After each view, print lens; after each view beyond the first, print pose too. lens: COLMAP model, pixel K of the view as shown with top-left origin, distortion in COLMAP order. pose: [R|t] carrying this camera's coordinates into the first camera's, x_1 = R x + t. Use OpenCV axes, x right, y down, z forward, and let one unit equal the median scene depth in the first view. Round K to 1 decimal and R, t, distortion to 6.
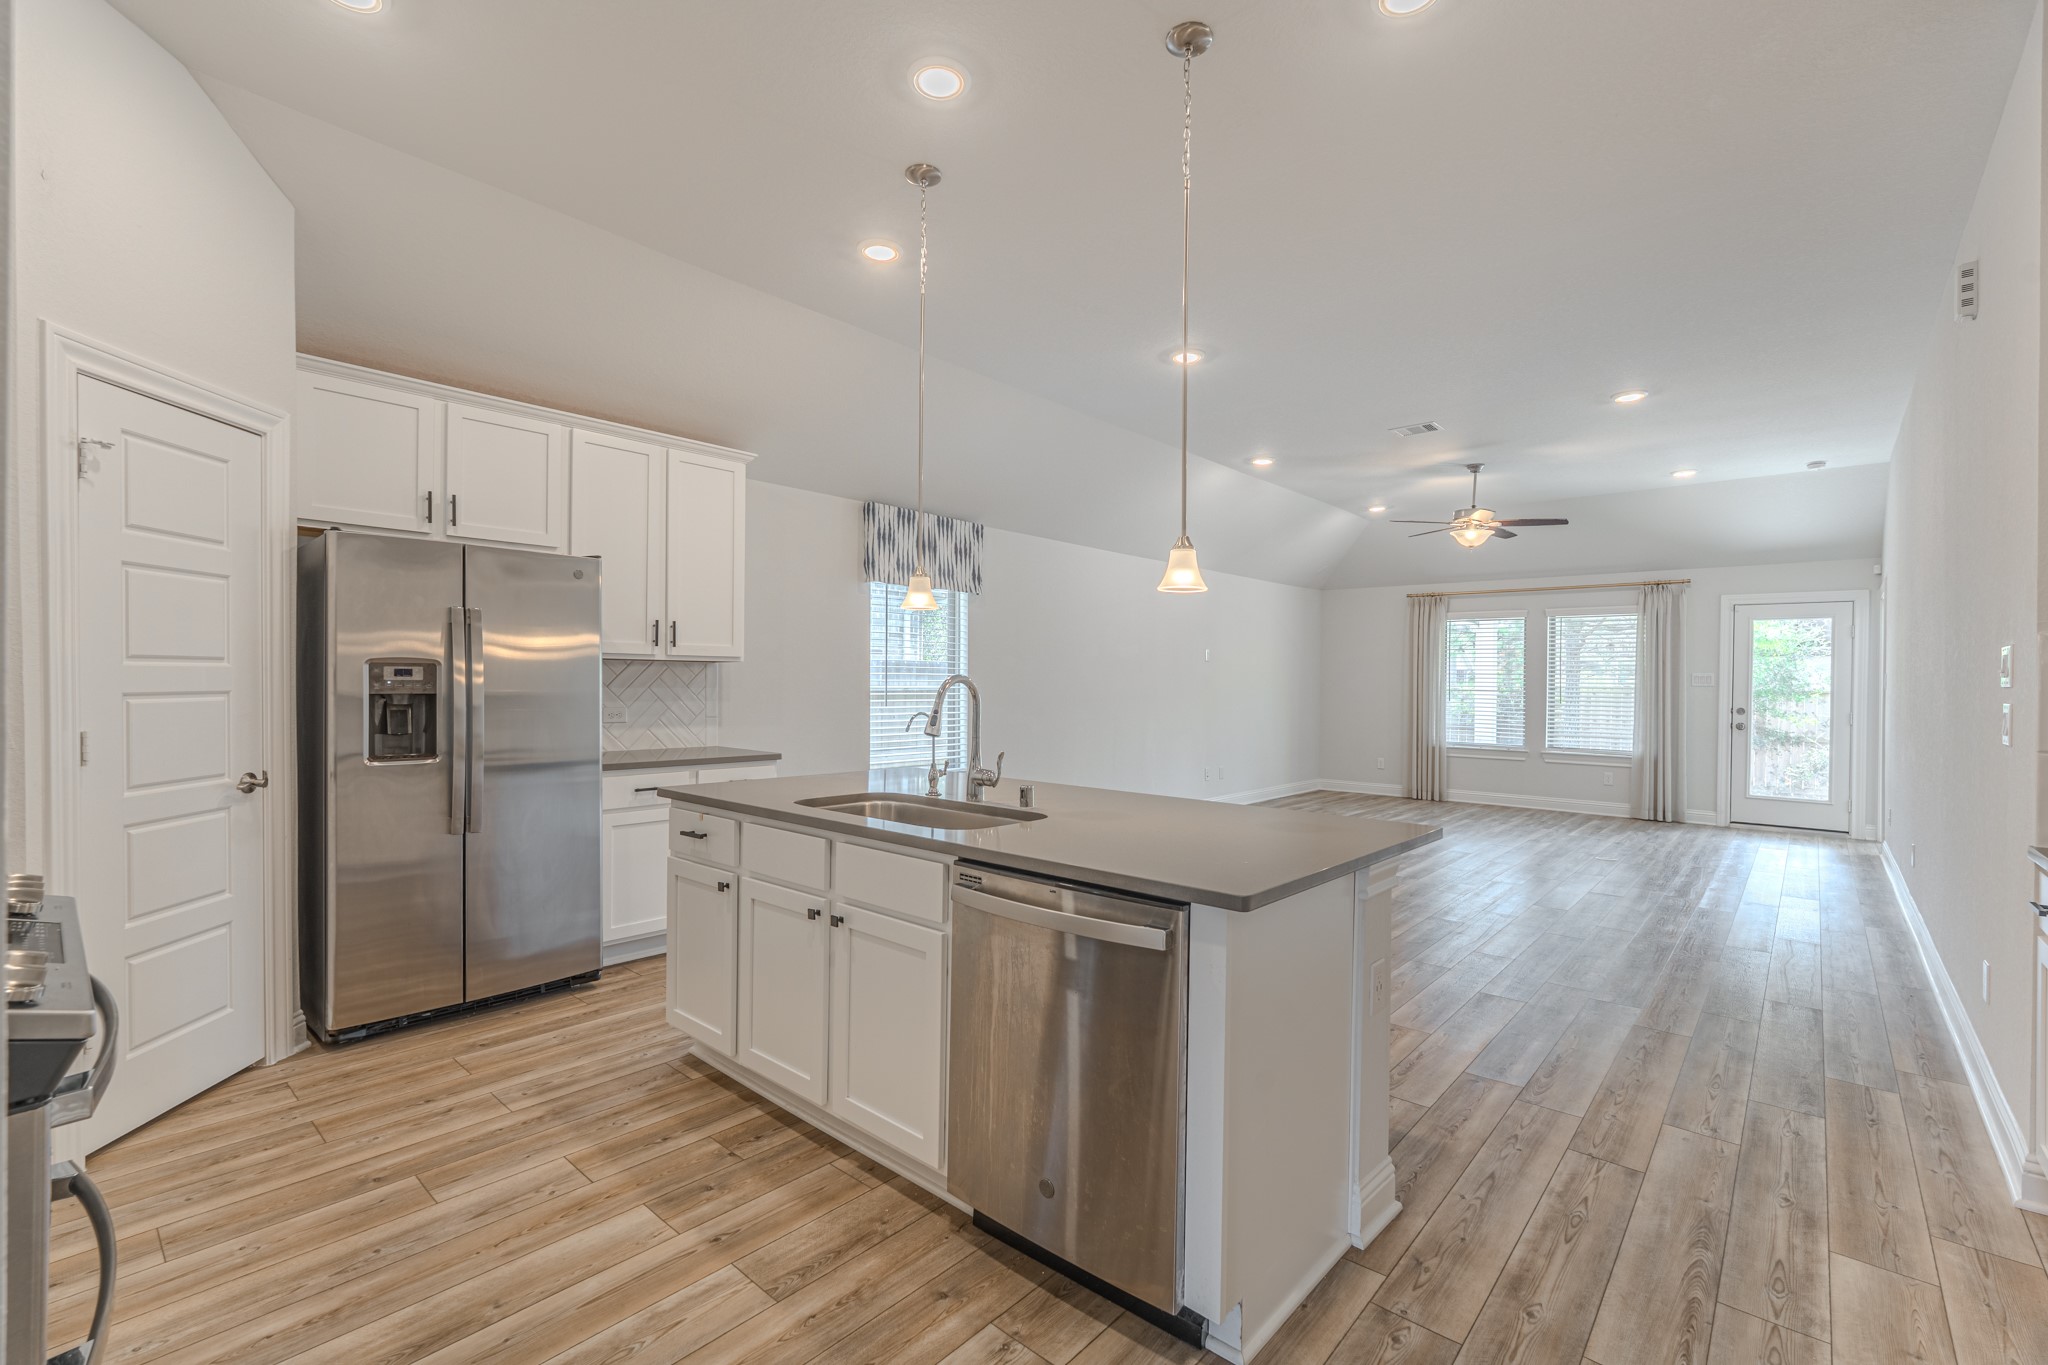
lens RADIAL K [[896.8, 0, 1024.0], [0, 896.8, 682.5], [0, 0, 1]] dist [-0.001122, -0.000628]
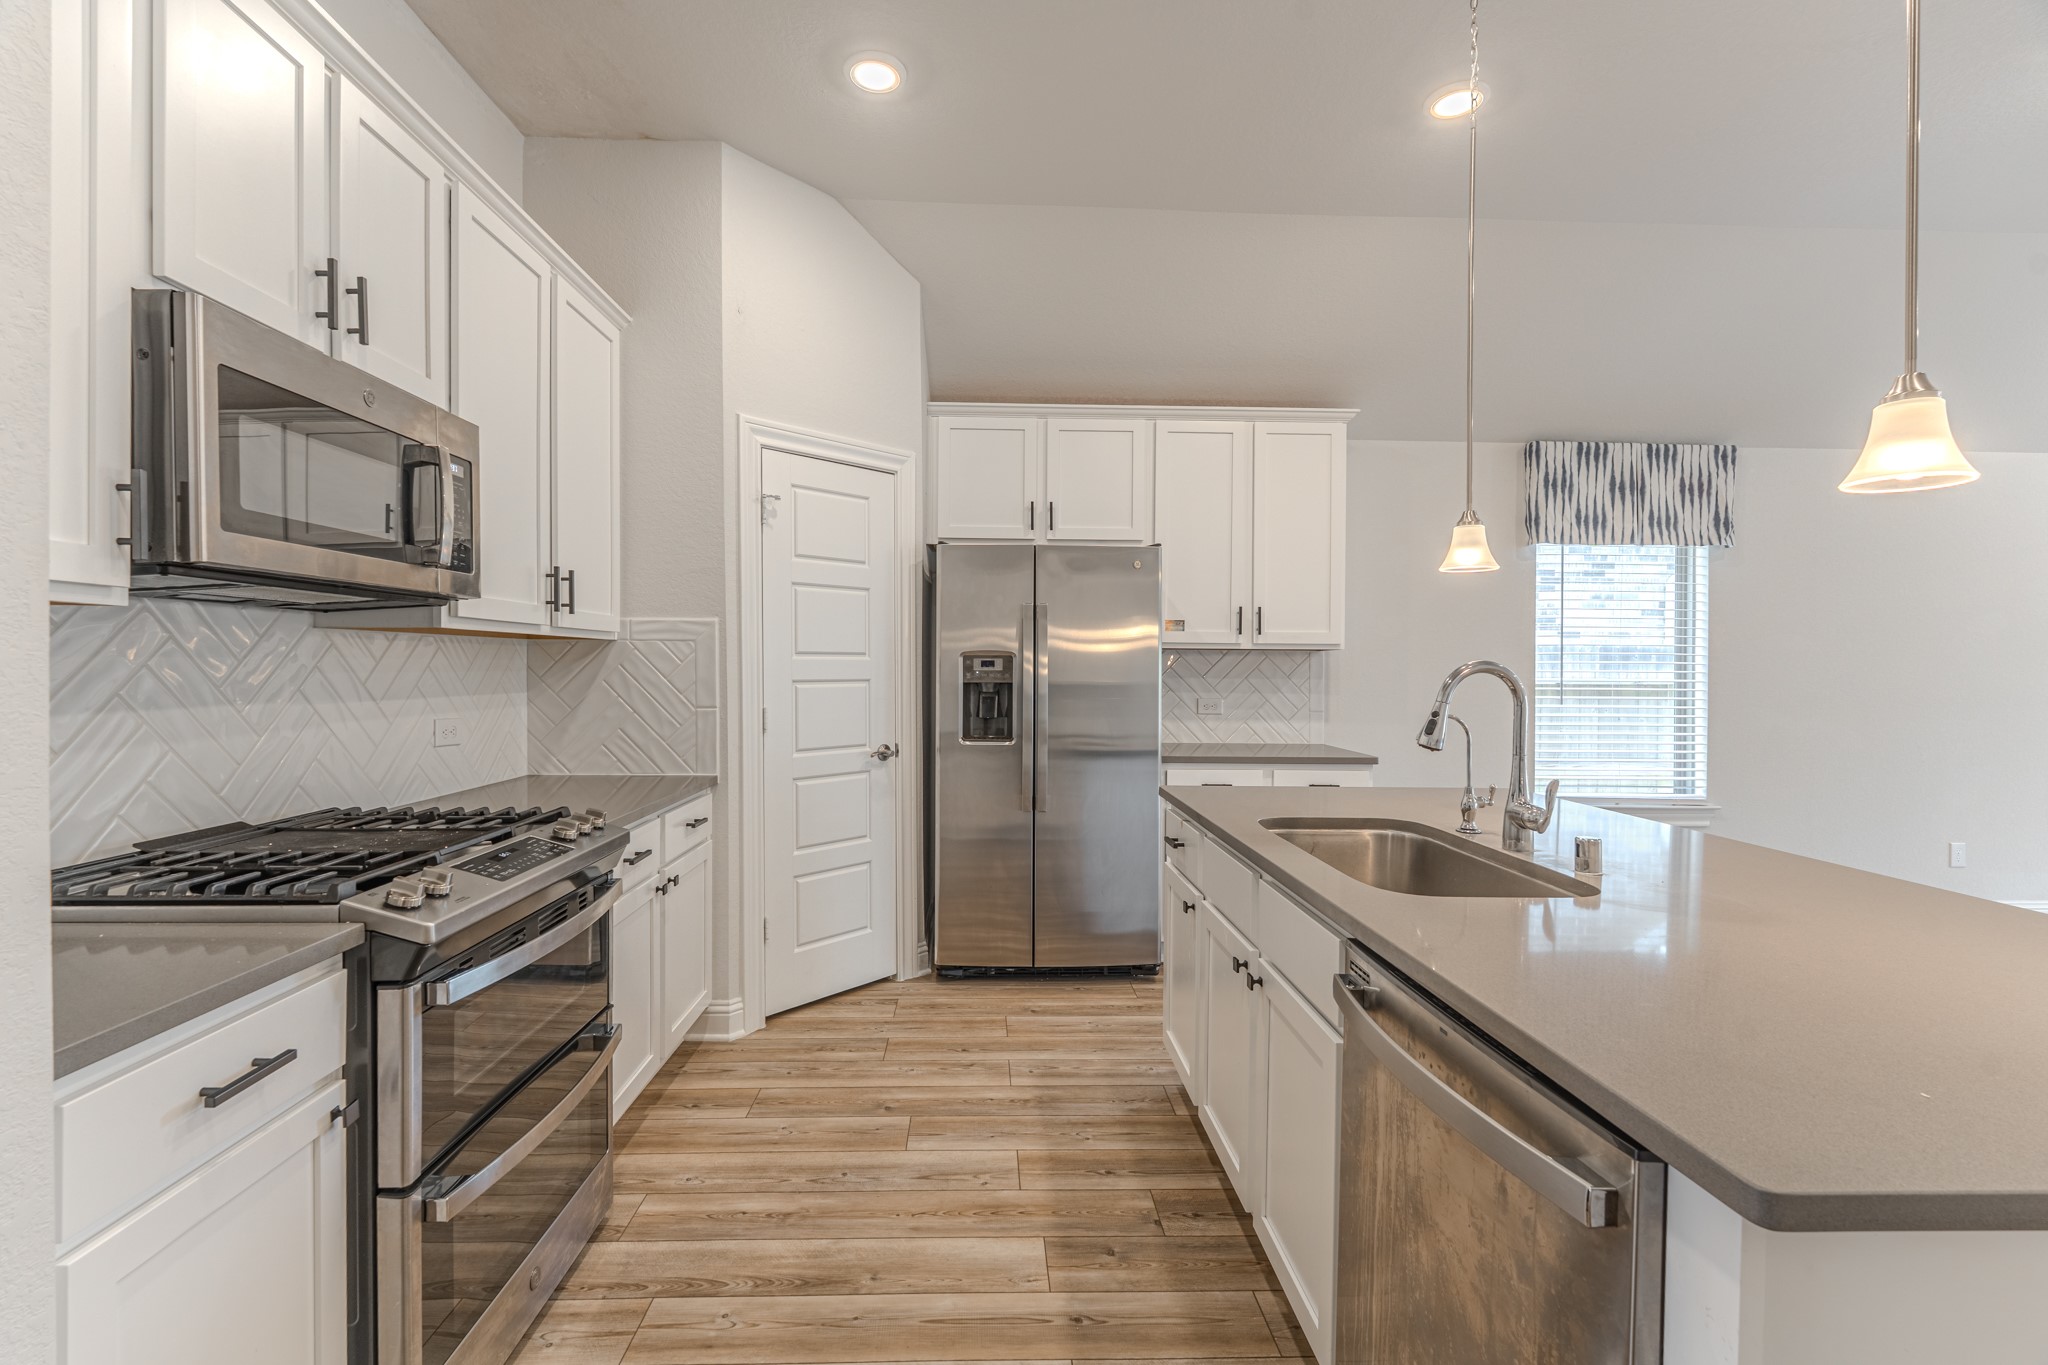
lens RADIAL K [[903.1, 0, 998.5], [0, 903.1, 674.5], [0, 0, 1]] dist [-0.003100, -0.000241]
pose [[0.682044, 0.001371, -0.731310, 0.164581], [-0.001554, 0.999999, 0.000426, 0.002092], [0.731309, 0.000845, 0.682045, 0.247865]]
